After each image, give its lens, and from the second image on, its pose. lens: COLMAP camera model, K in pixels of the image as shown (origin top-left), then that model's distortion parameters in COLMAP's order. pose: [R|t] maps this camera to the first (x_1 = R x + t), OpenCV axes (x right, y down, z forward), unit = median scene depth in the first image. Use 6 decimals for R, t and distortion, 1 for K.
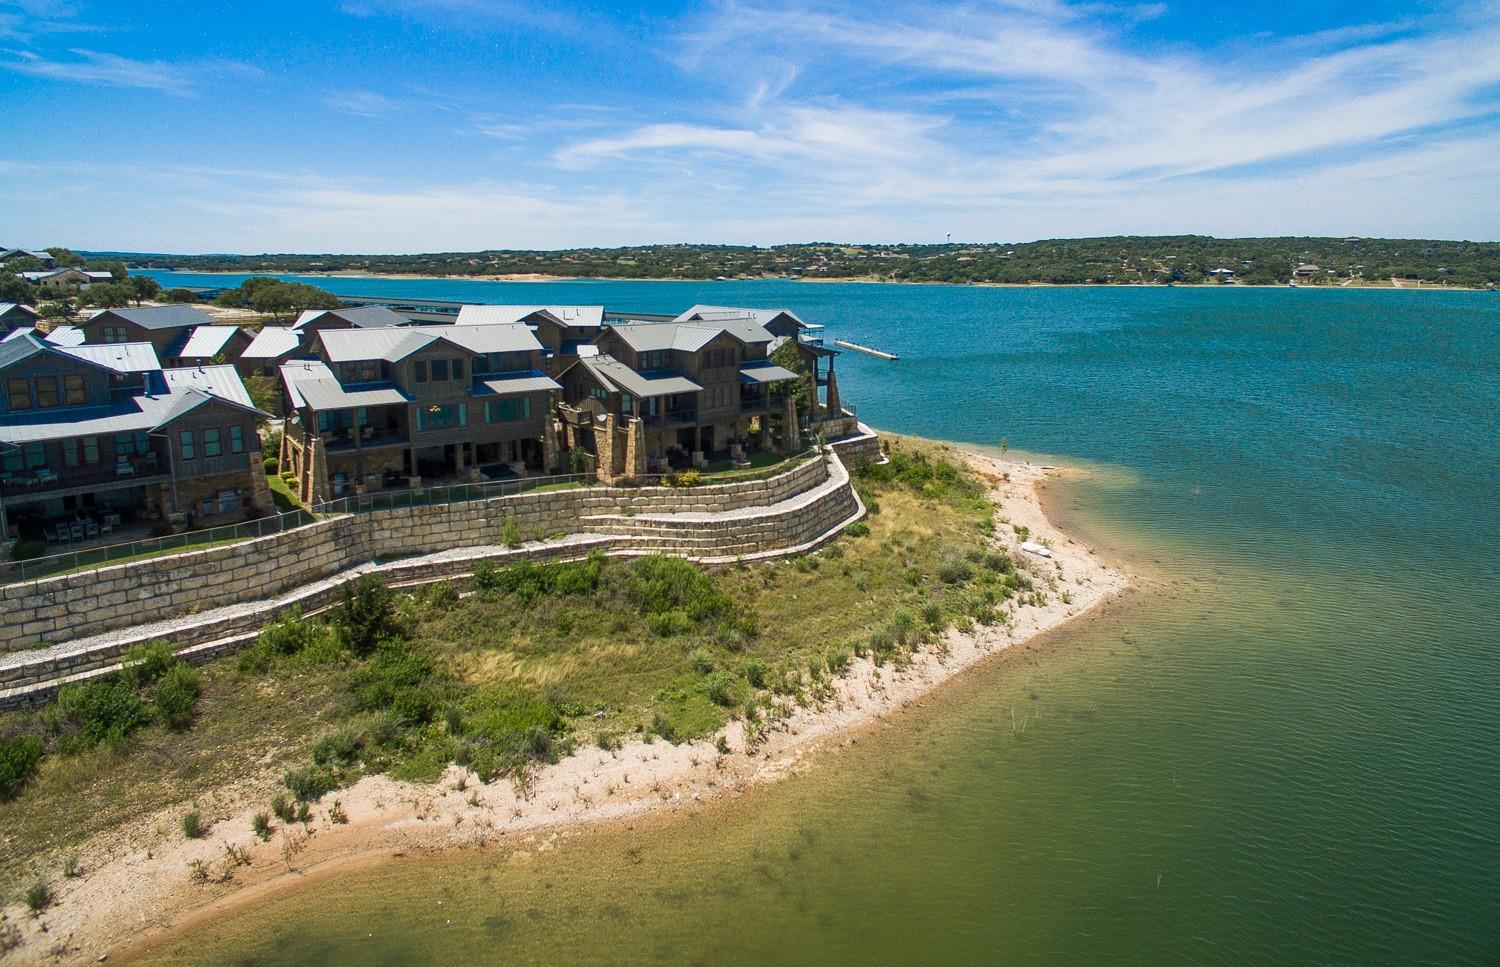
lens RADIAL K [[817.3, 0, 748.0], [0, 817.3, 427.4], [0, 0, 1]] dist [0.001288, -0.004778]
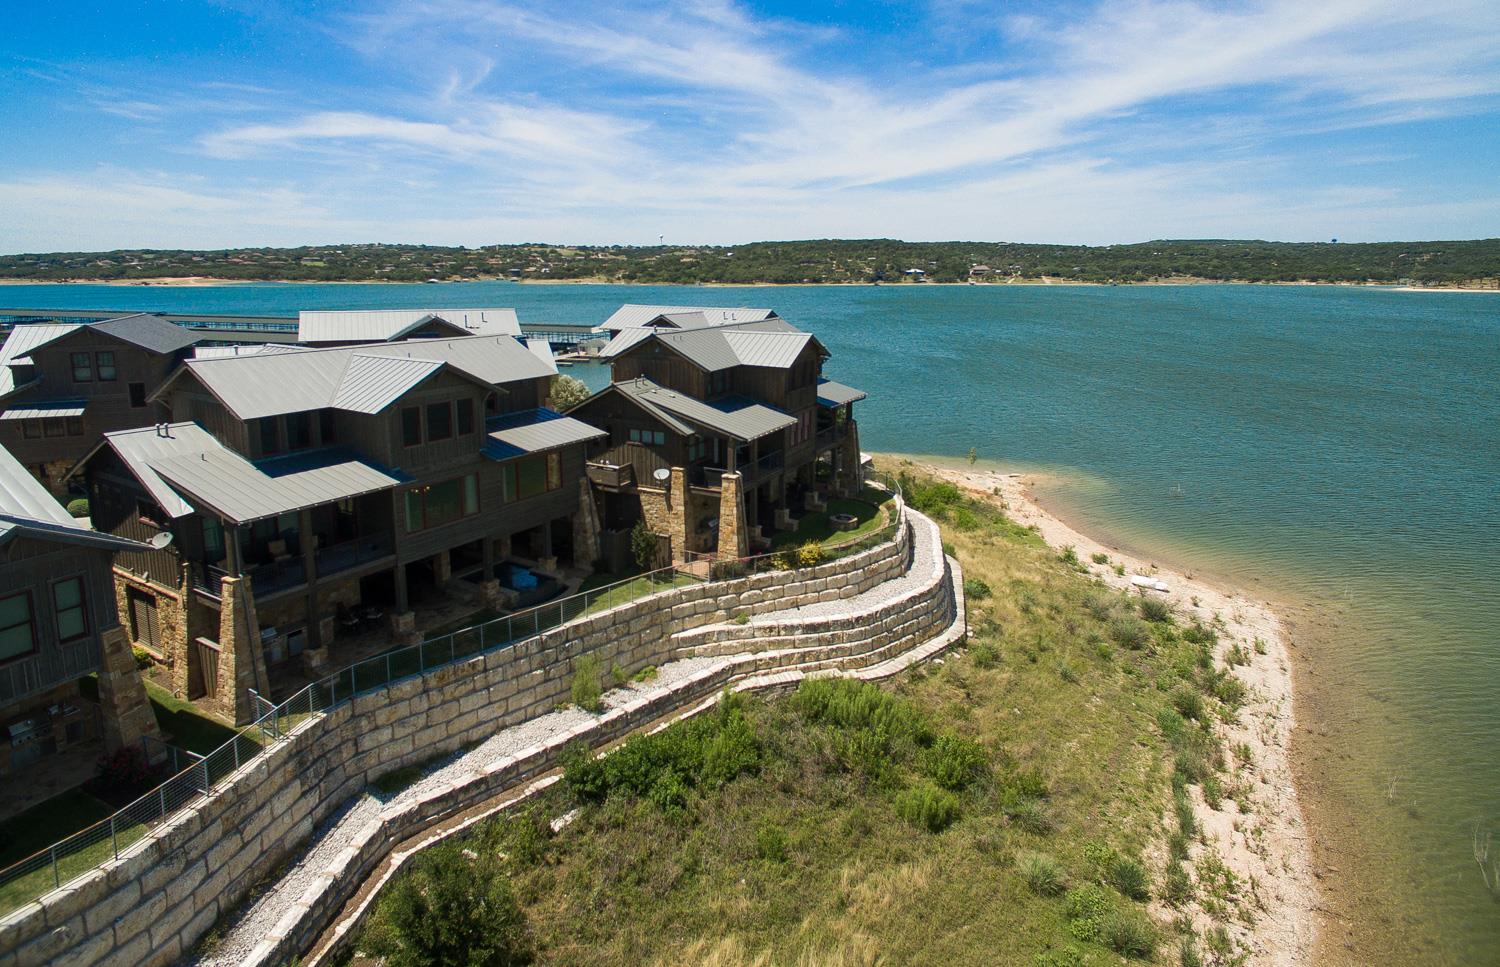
lens RADIAL K [[817.3, 0, 748.0], [0, 817.3, 427.4], [0, 0, 1]] dist [0.001288, -0.004778]
pose [[0.941979, -0.065626, 0.329195, -0.341668], [0.066327, 0.997756, 0.009114, -0.052899], [-0.329054, 0.013249, 0.944218, 0.372595]]
